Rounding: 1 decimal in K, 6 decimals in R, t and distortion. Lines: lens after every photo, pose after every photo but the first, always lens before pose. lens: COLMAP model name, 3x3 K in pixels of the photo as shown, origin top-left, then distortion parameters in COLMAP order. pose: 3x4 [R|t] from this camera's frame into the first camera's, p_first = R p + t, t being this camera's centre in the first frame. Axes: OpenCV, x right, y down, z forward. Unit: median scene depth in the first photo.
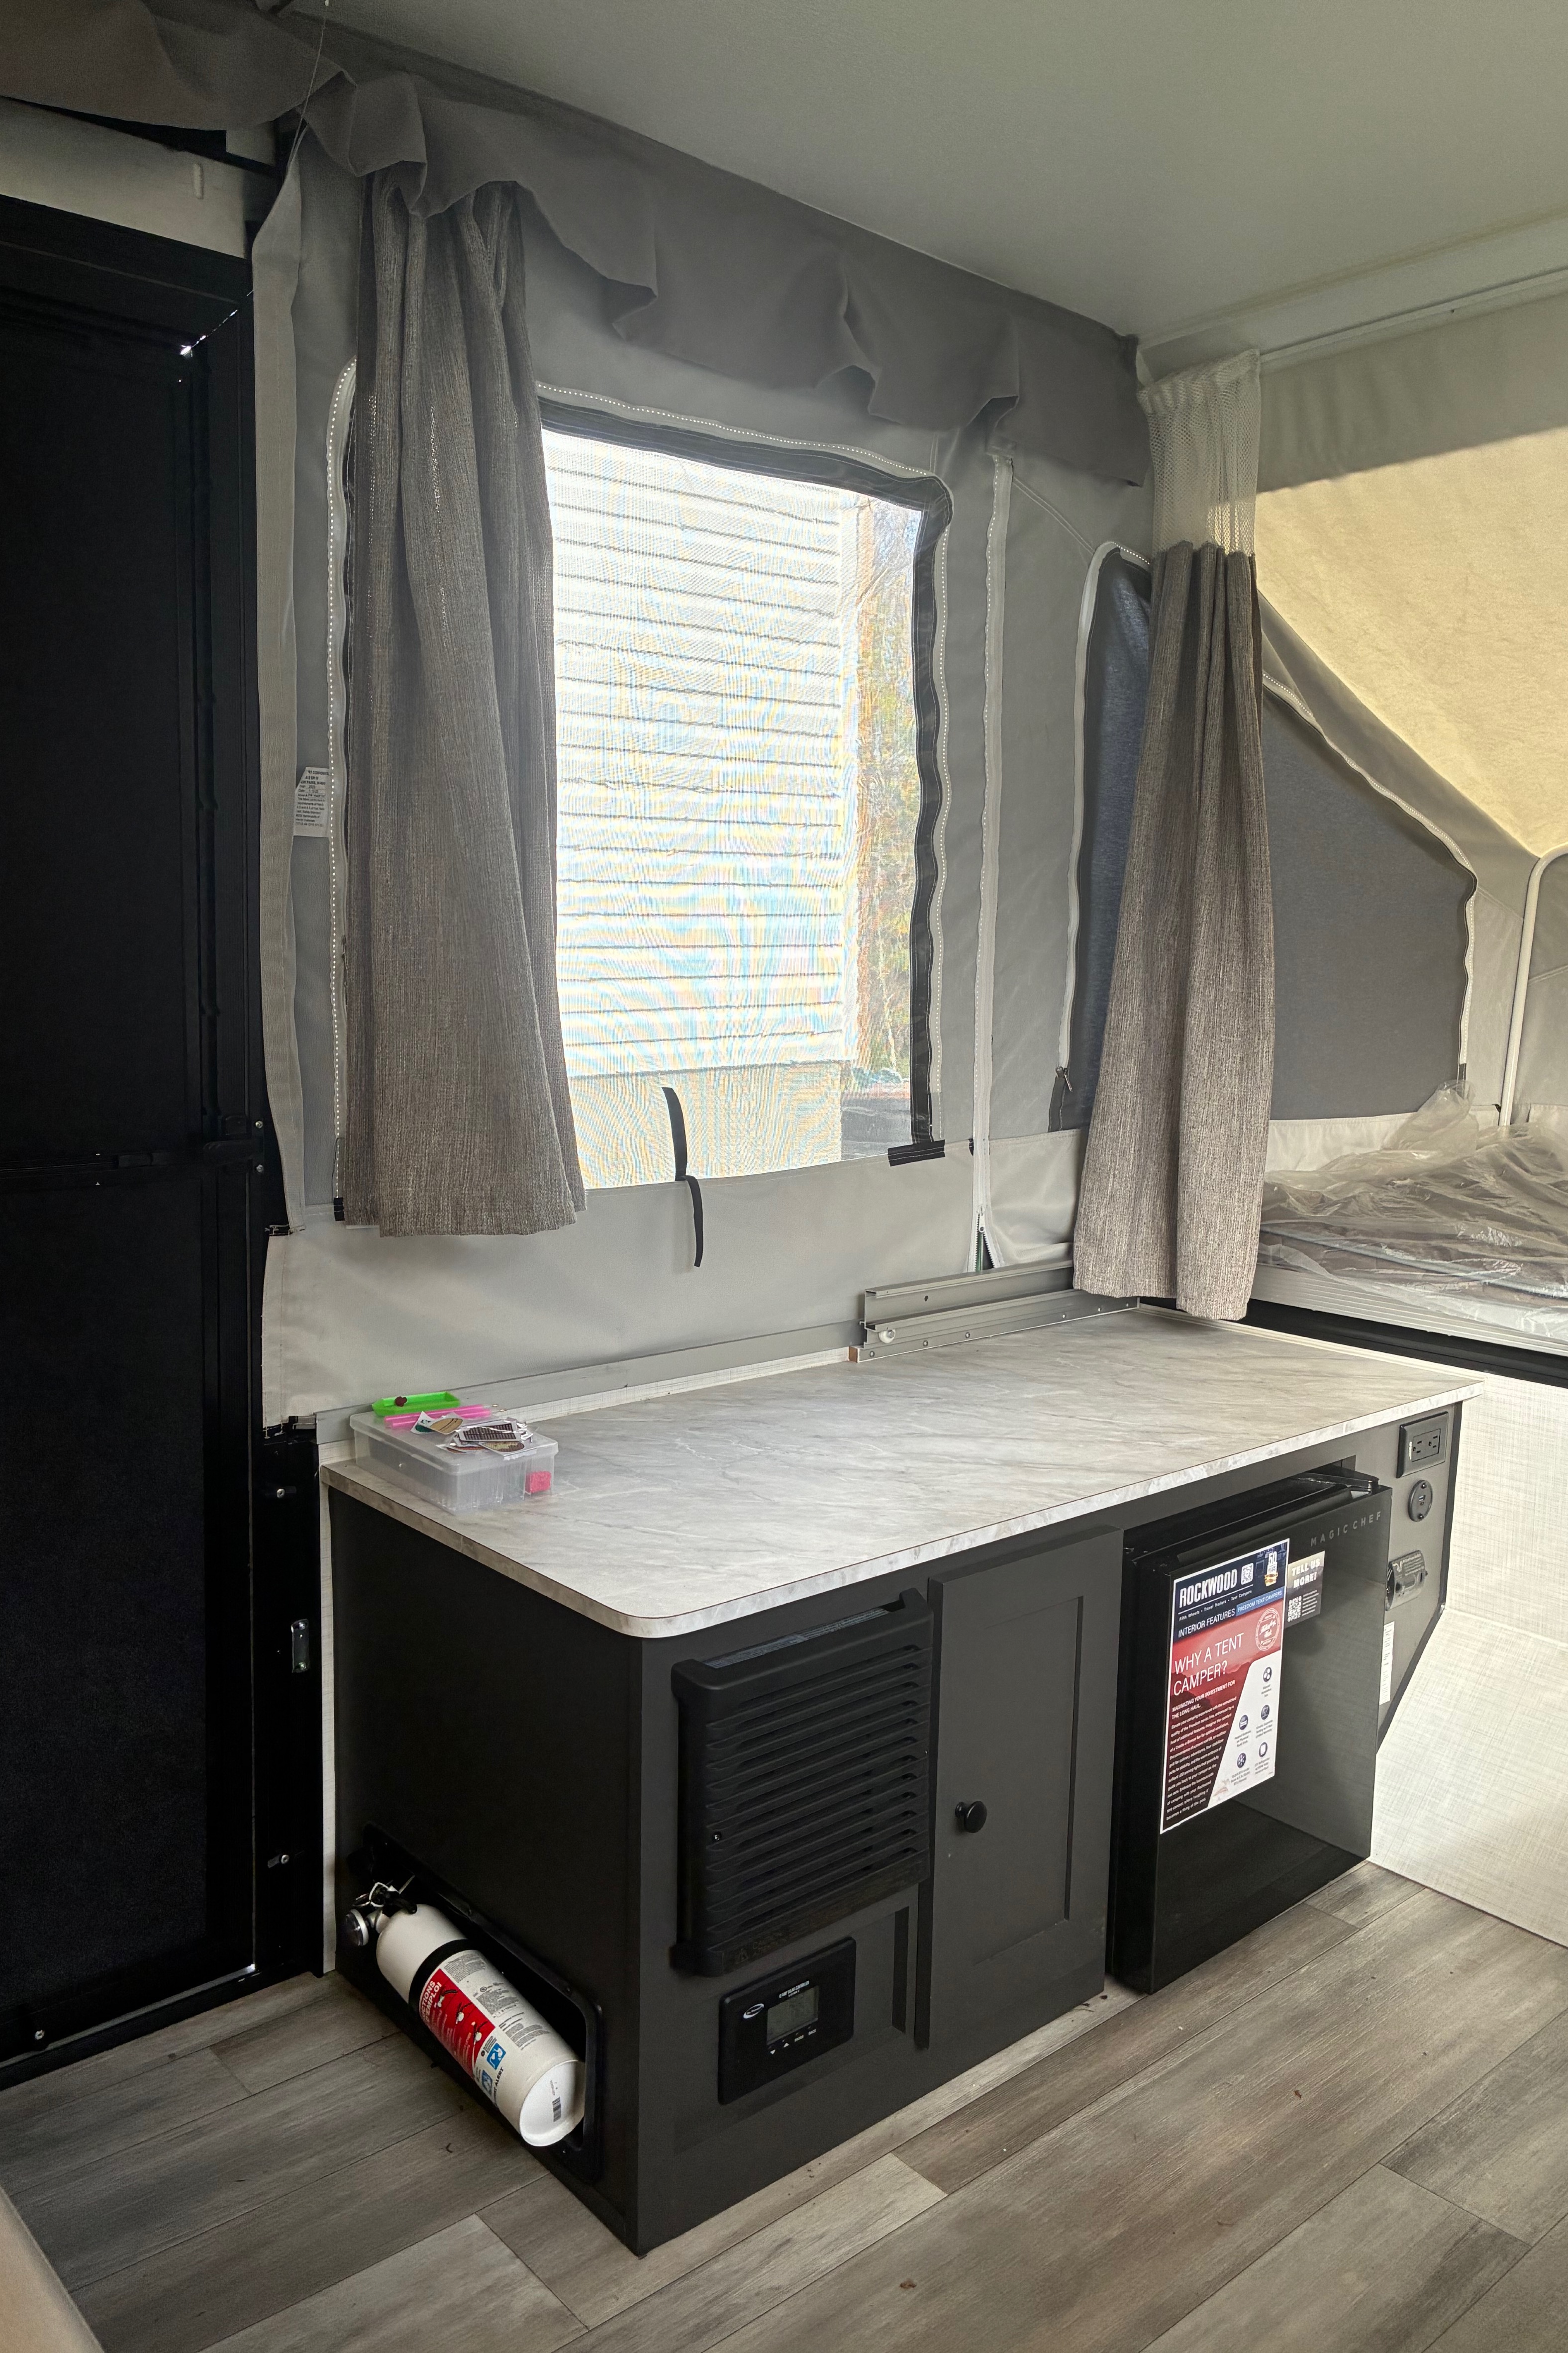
lens RADIAL K [[1801.3, 0, 784.0], [0, 1801.3, 1176.5], [0, 0, 1]] dist [0.050798, -0.052169]
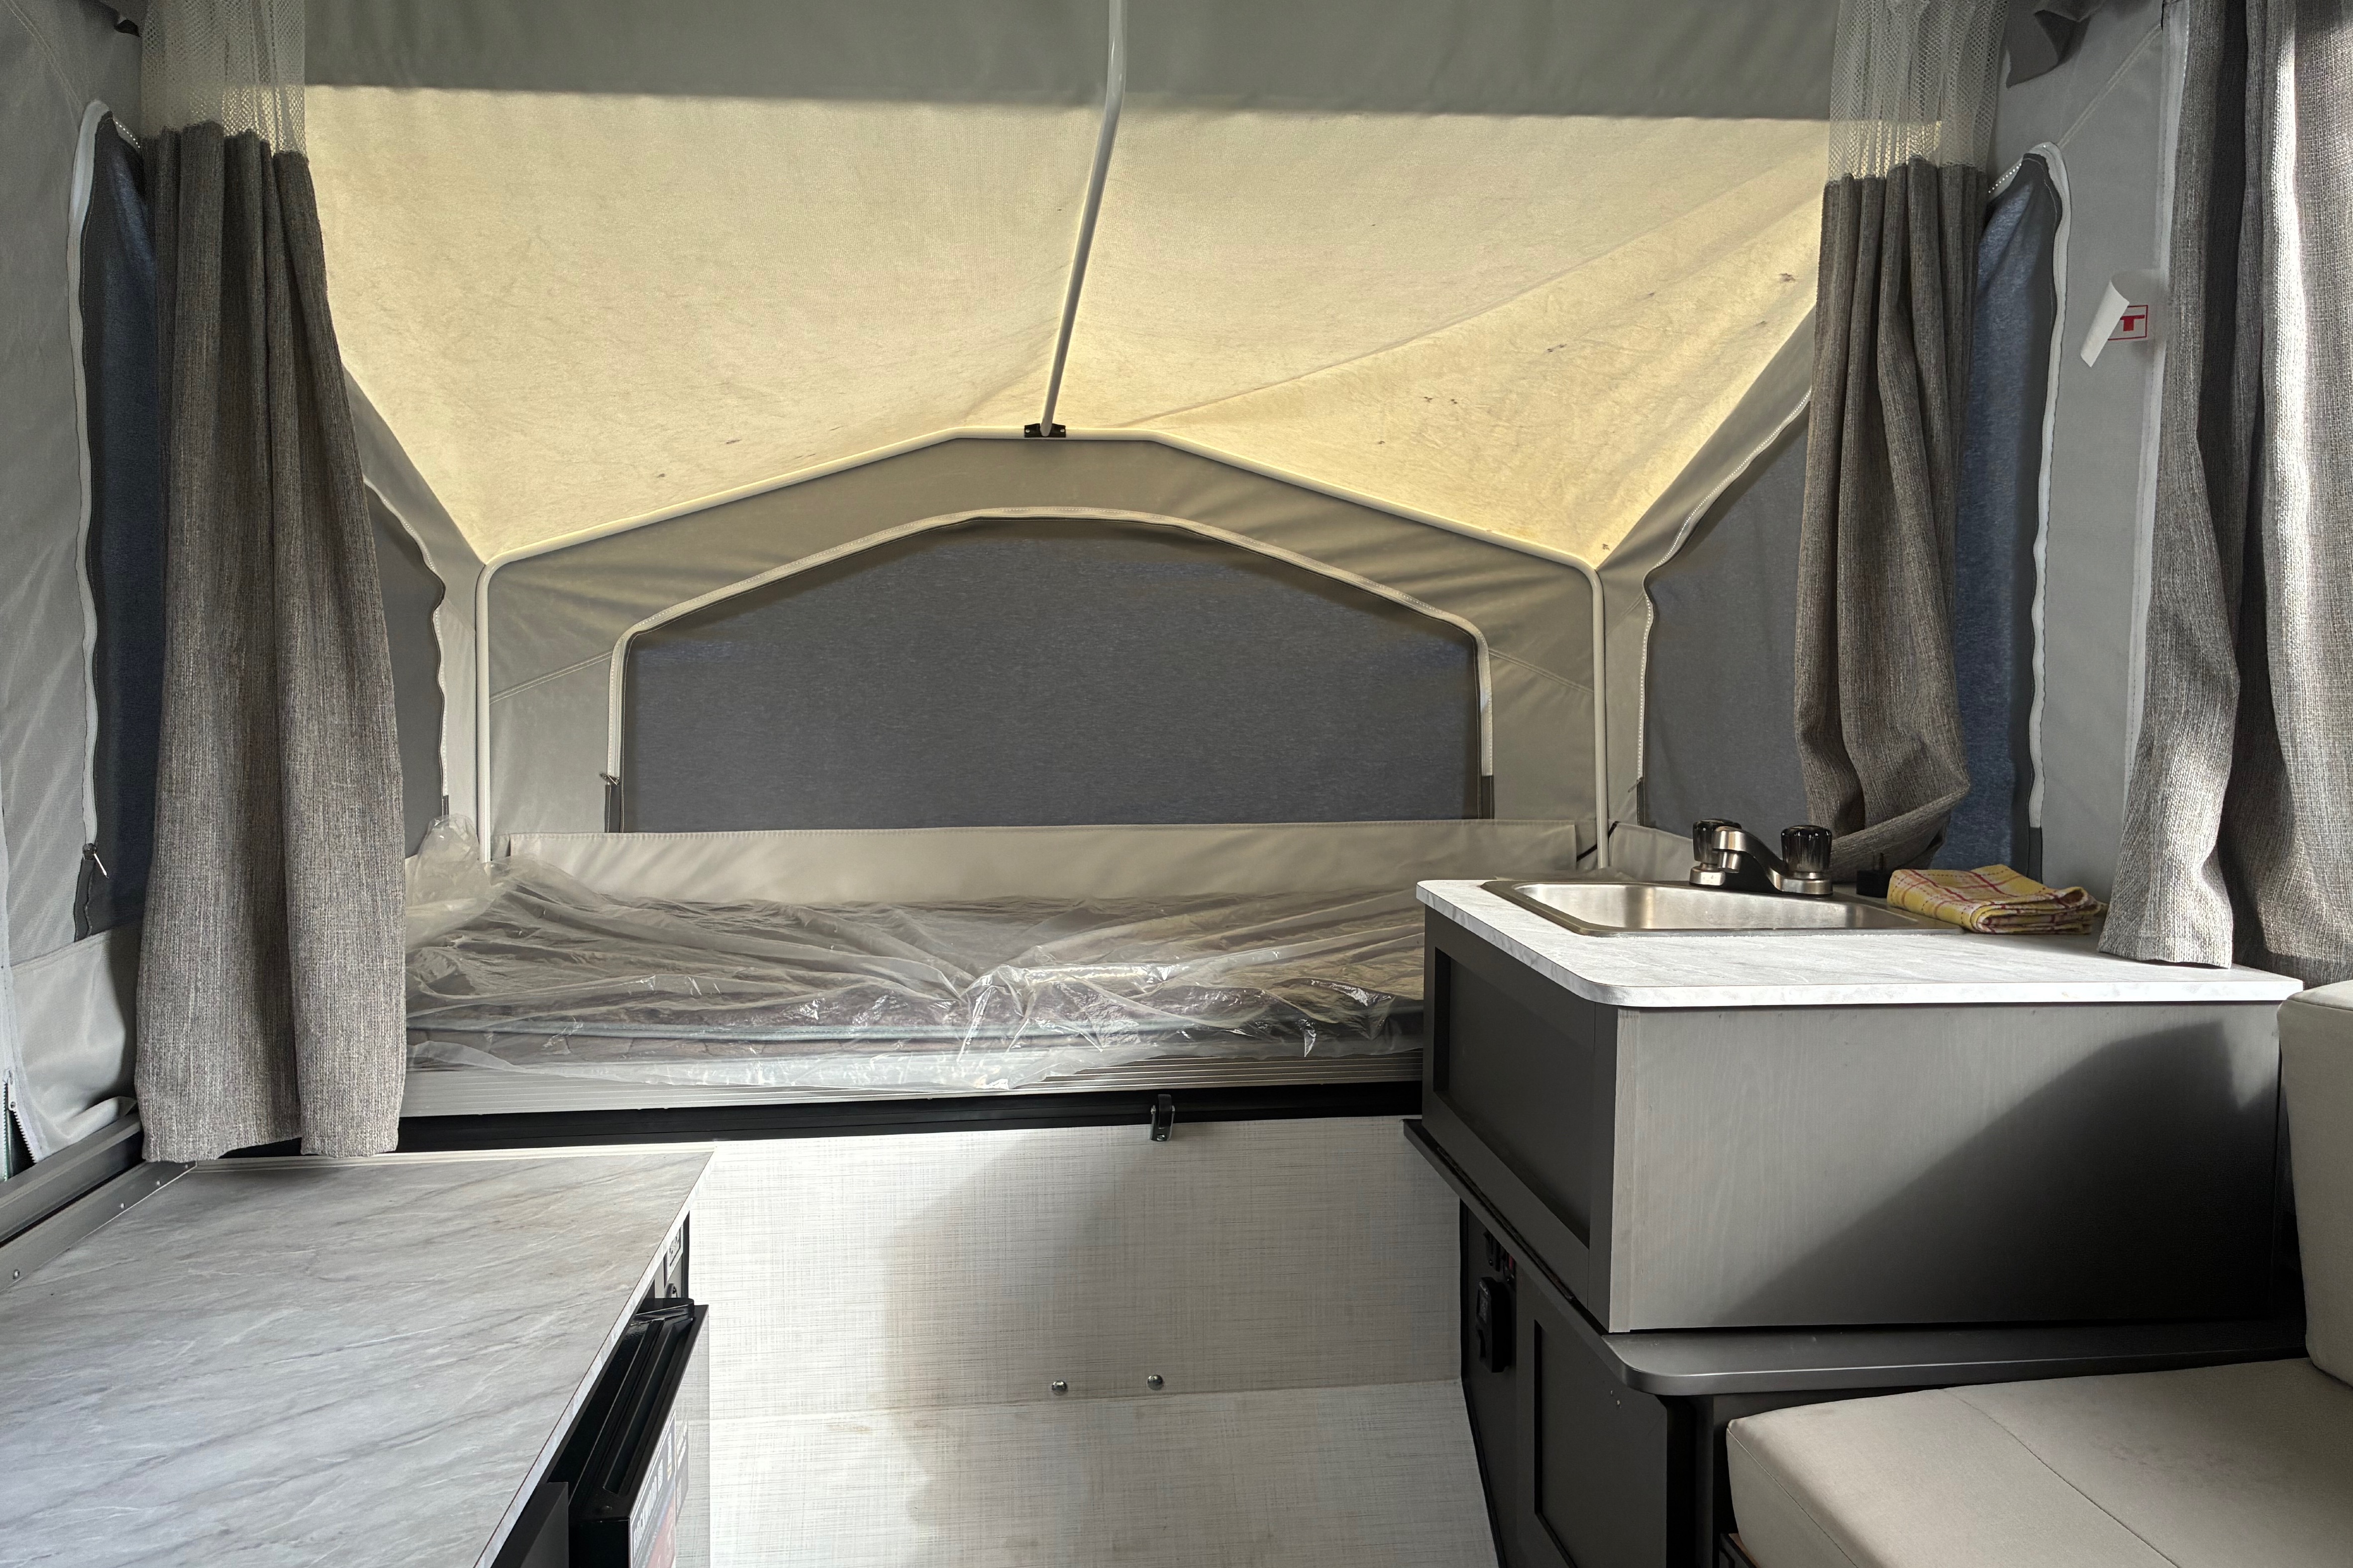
lens RADIAL K [[1801.3, 0, 1176.5], [0, 1801.3, 784.0], [0, 0, 1]] dist [0.050798, -0.052169]
pose [[0.572716, -0.072156, 0.816572, -0.177546], [0.118611, 0.992930, 0.004550, -0.039049], [-0.811128, 0.094249, 0.577225, 0.273593]]
